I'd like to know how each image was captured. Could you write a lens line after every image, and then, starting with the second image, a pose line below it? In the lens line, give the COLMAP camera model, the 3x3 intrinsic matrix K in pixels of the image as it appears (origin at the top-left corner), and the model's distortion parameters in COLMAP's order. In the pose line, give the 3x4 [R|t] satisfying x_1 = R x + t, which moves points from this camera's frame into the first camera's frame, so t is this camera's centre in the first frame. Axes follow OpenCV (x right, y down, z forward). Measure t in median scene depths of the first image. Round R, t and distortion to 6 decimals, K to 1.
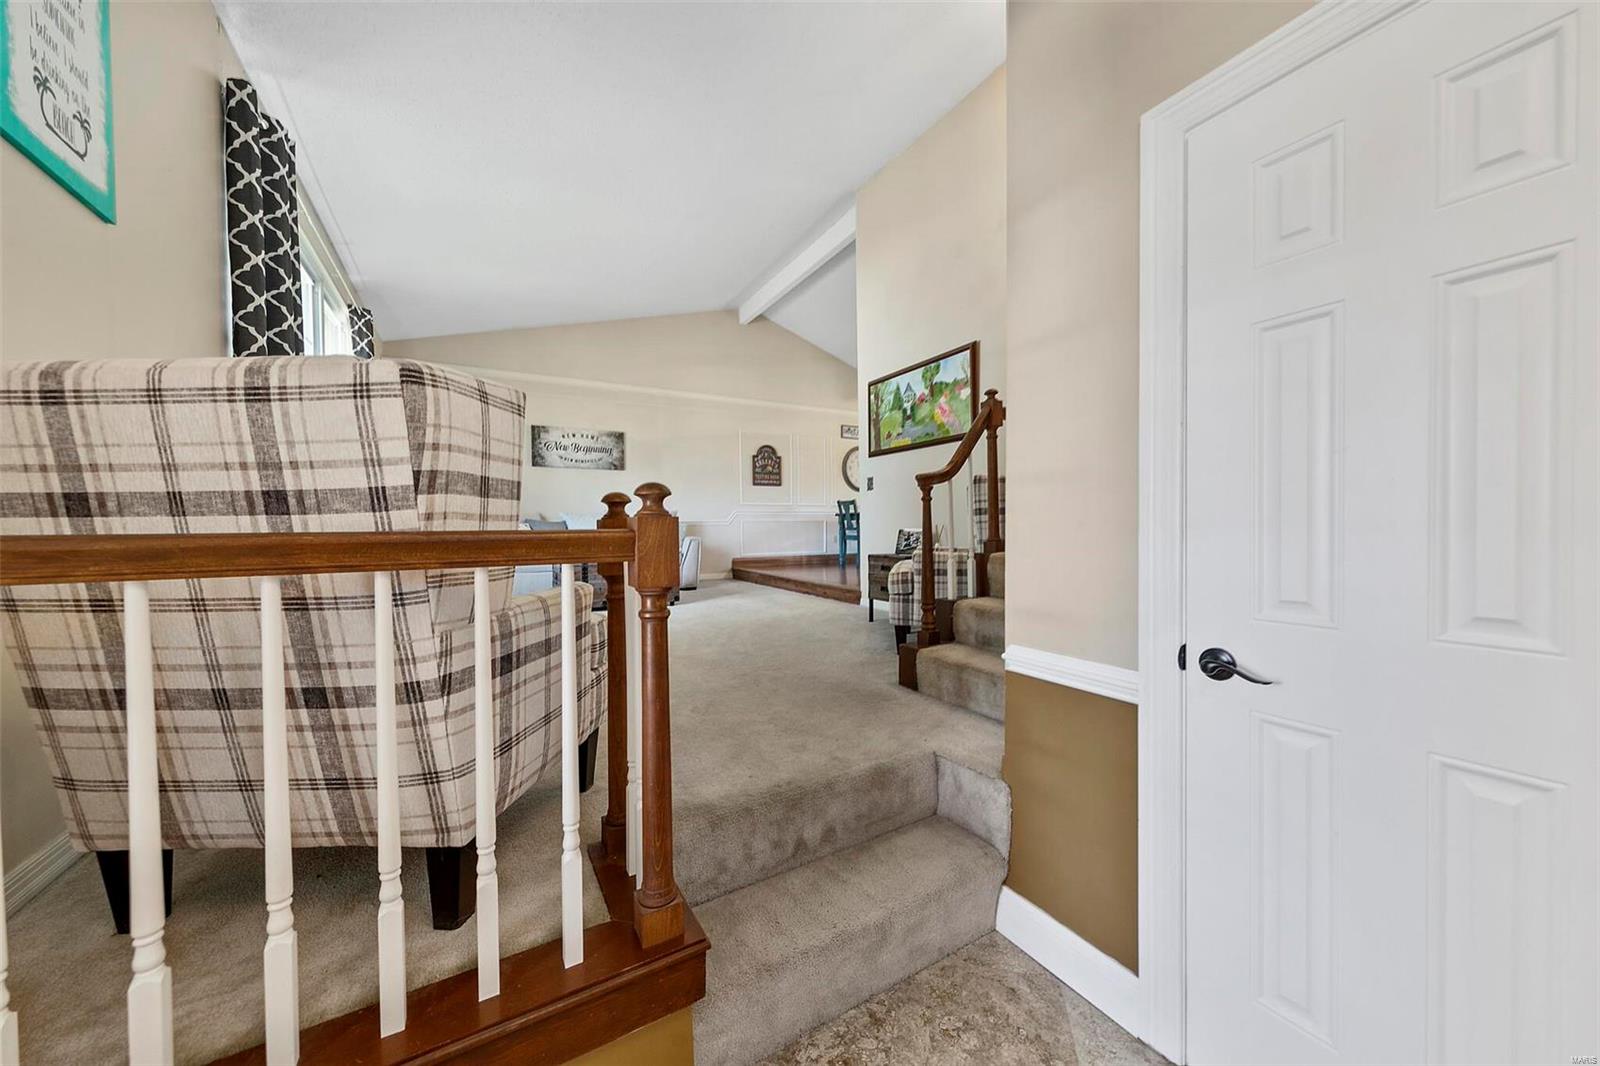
lens RADIAL K [[559.8, 0, 813.2], [0, 559.8, 544.8], [0, 0, 1]] dist [0.002493, -0.000514]
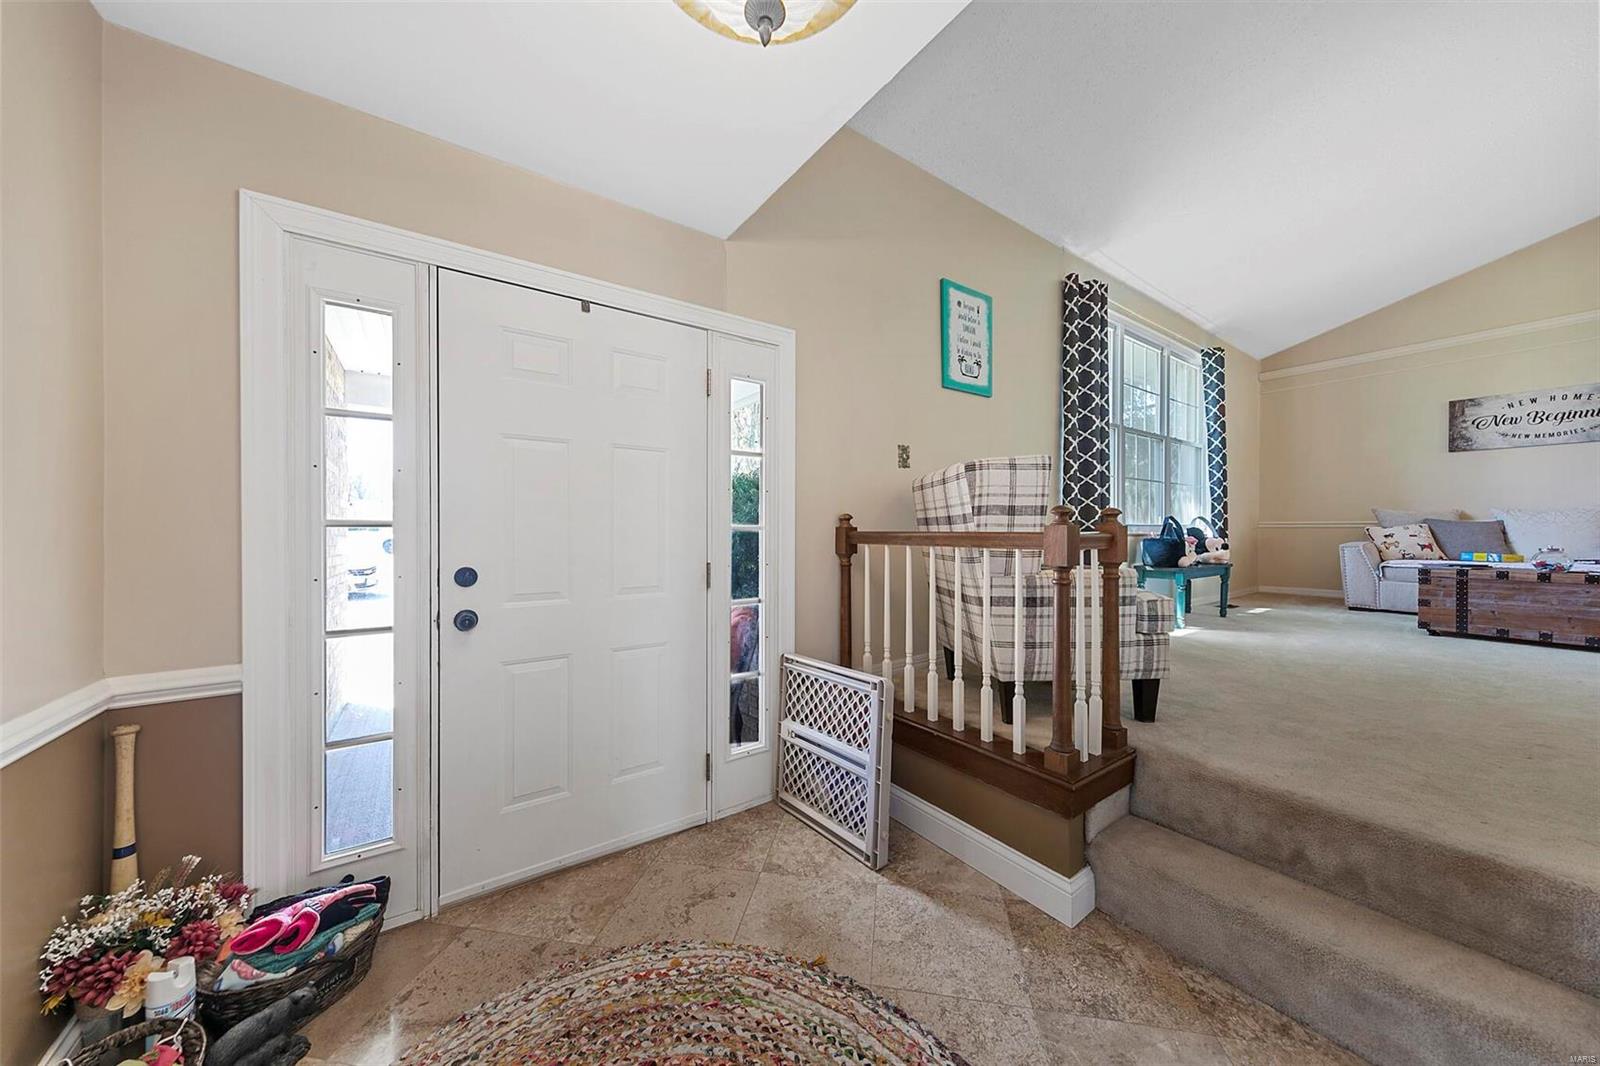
lens RADIAL K [[549.4, 0, 794.3], [0, 549.4, 532.8], [0, 0, 1]] dist [0.008612, 0.001360]
pose [[0.084888, 0.013827, -0.996295, 0.277452], [-0.034365, 0.999349, 0.010942, -0.003326], [0.995798, 0.033309, 0.085308, 0.006850]]
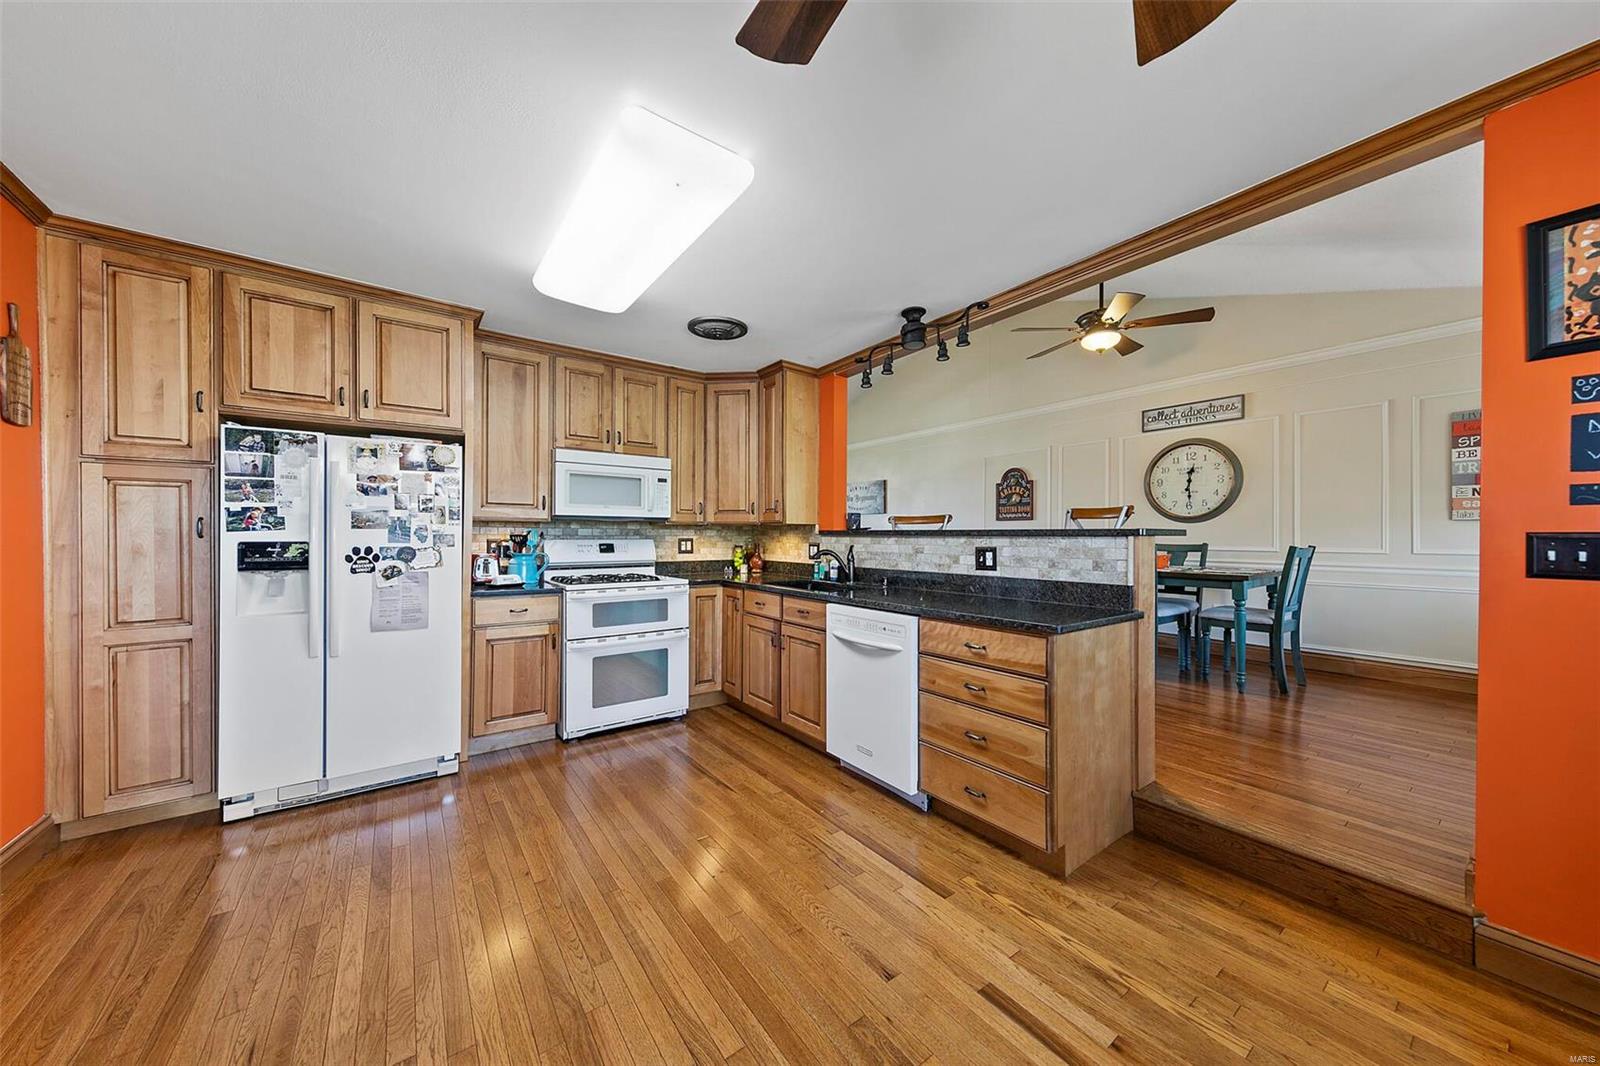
lens RADIAL K [[549.4, 0, 804.7], [0, 549.4, 536.6], [0, 0, 1]] dist [0.008612, 0.001360]
pose [[0.090913, 0.014853, -0.995748, 1.037100], [-0.033652, 0.999364, 0.011835, -0.134421], [0.995290, 0.032433, 0.091355, 1.043816]]
